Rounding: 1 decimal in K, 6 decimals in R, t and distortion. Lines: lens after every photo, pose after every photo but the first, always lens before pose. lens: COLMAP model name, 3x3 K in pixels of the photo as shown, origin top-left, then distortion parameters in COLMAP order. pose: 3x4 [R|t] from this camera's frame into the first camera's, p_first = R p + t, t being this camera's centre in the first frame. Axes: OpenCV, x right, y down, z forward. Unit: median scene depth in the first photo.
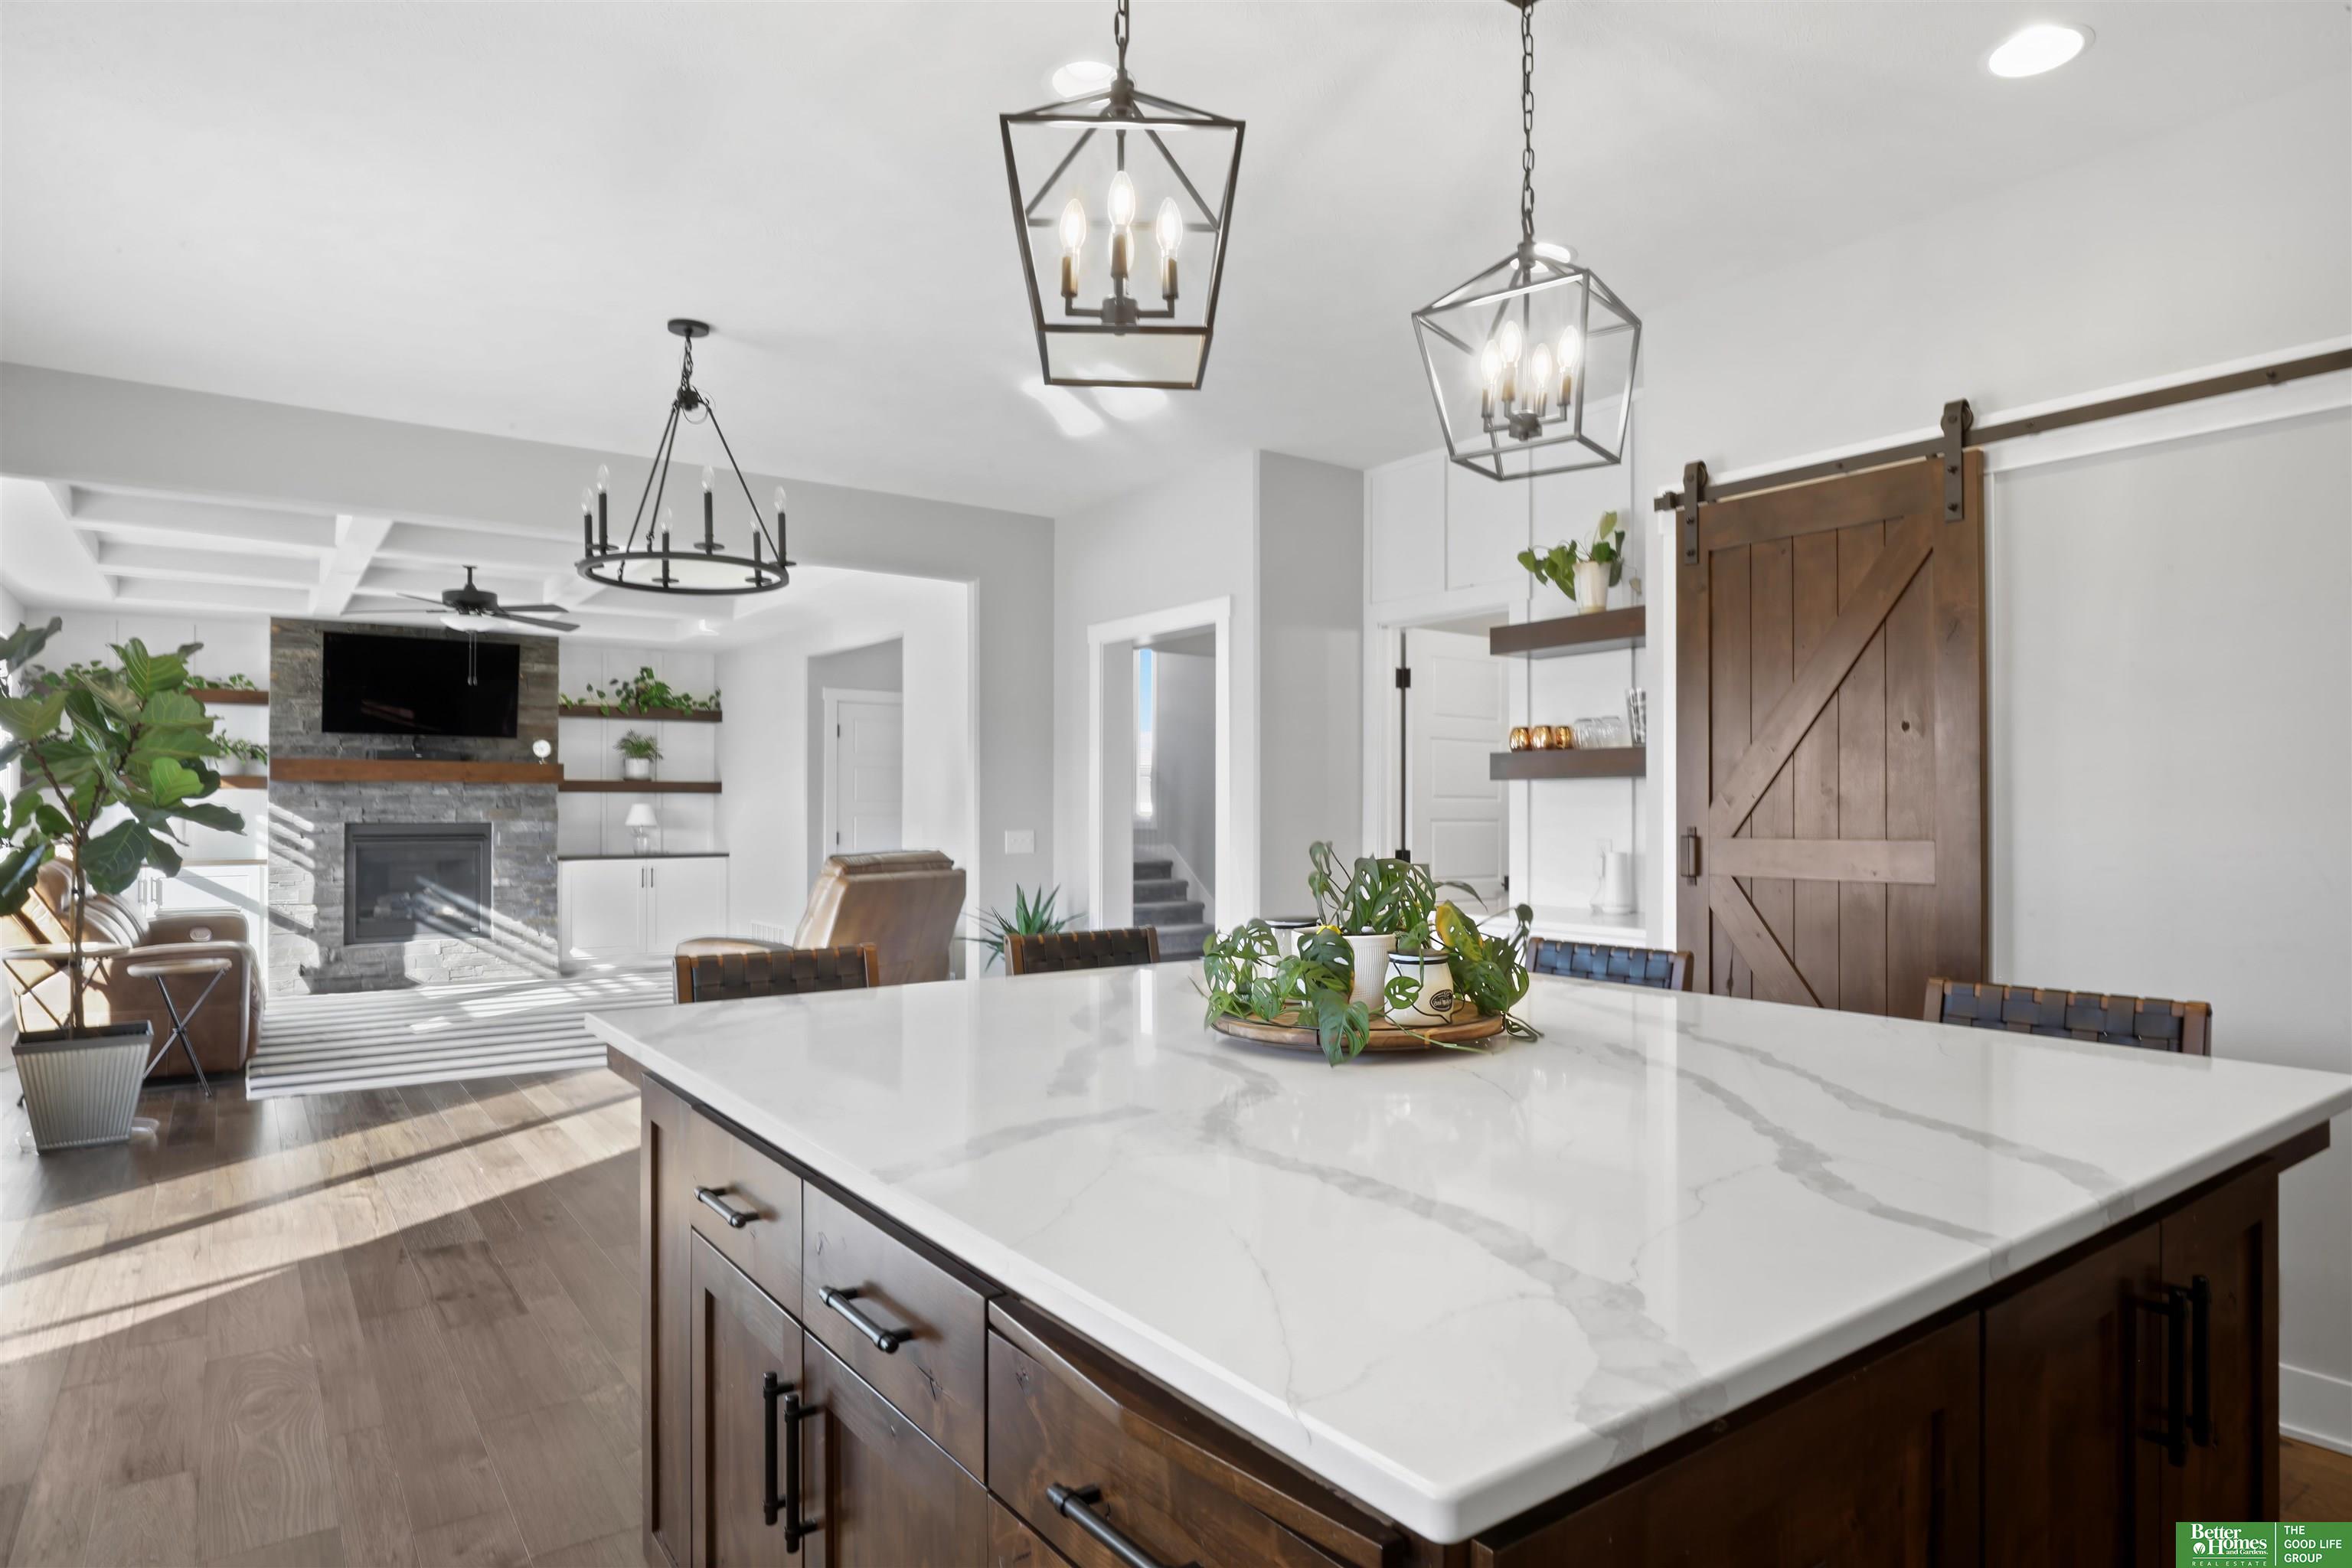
lens RADIAL K [[1312.3, 0, 1174.0], [0, 1312.3, 790.0], [0, 0, 1]] dist [0.001495, 0.000104]
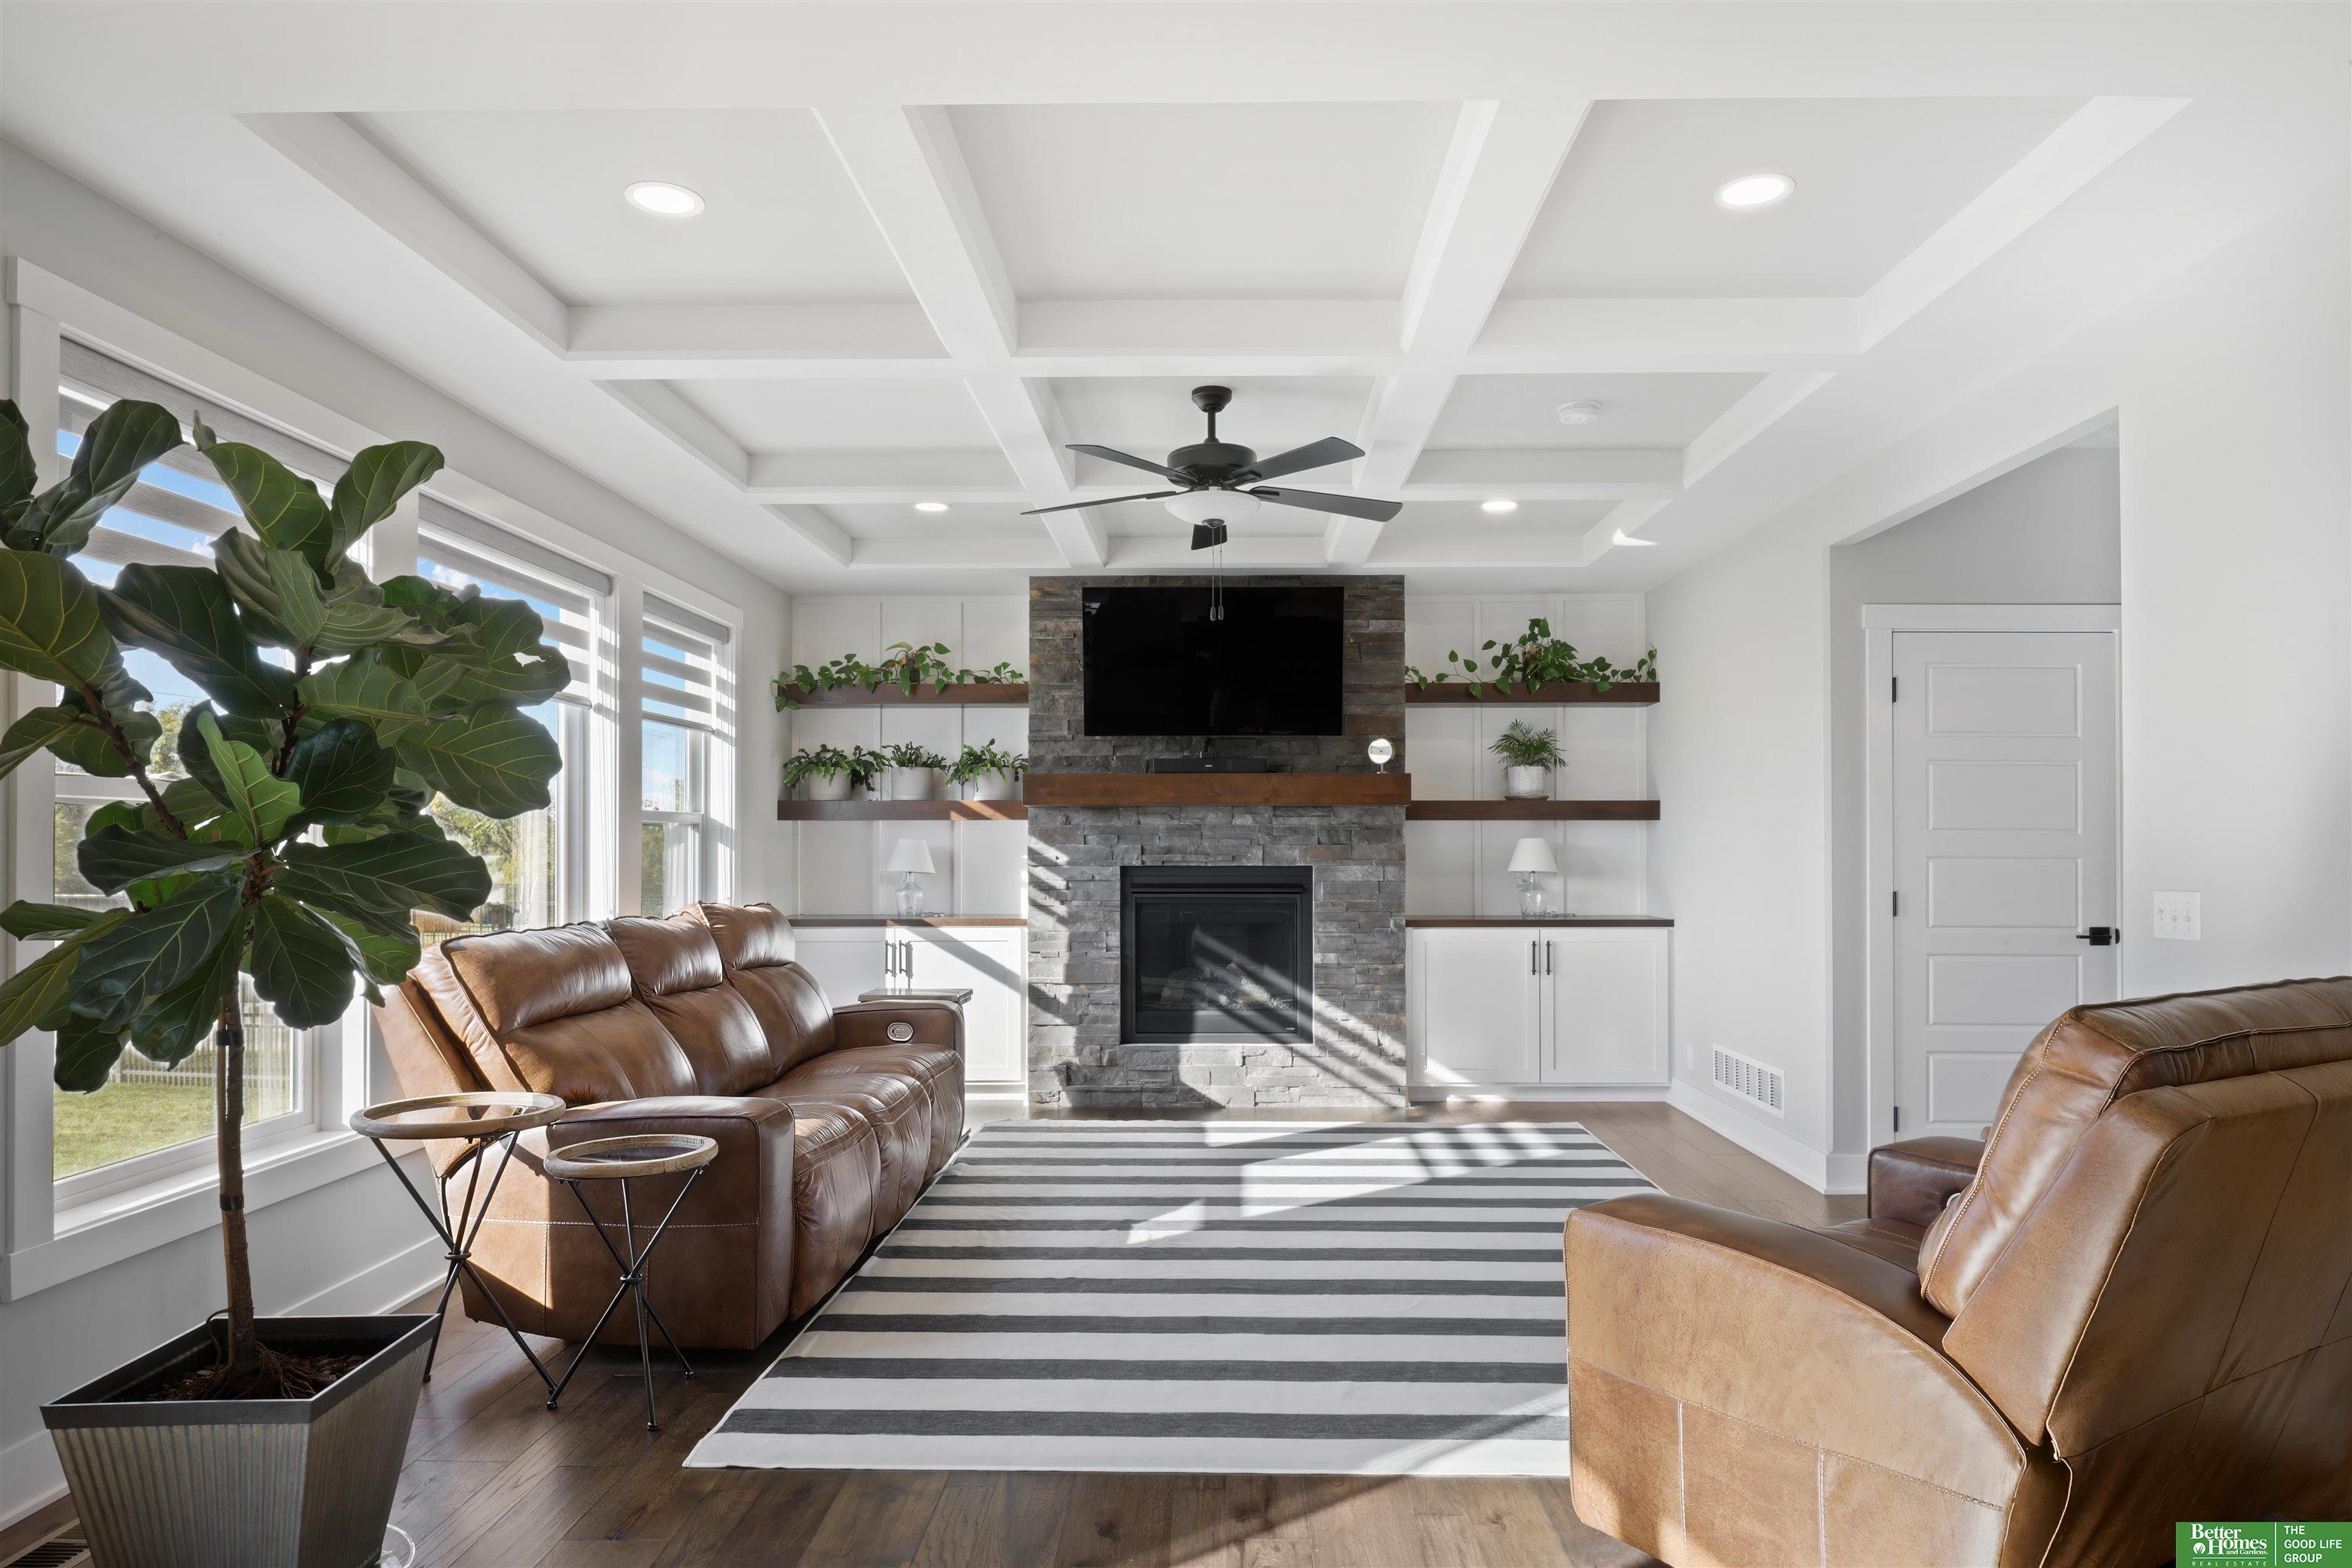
lens RADIAL K [[1441.0, 0, 1173.0], [0, 1441.0, 838.1], [0, 0, 1]] dist [-0.004095, 0.002319]
pose [[0.796207, -0.004380, -0.605009, -0.138698], [0.010310, 0.999927, 0.006329, 0.005230], [0.604937, -0.011277, 0.796194, 0.382879]]
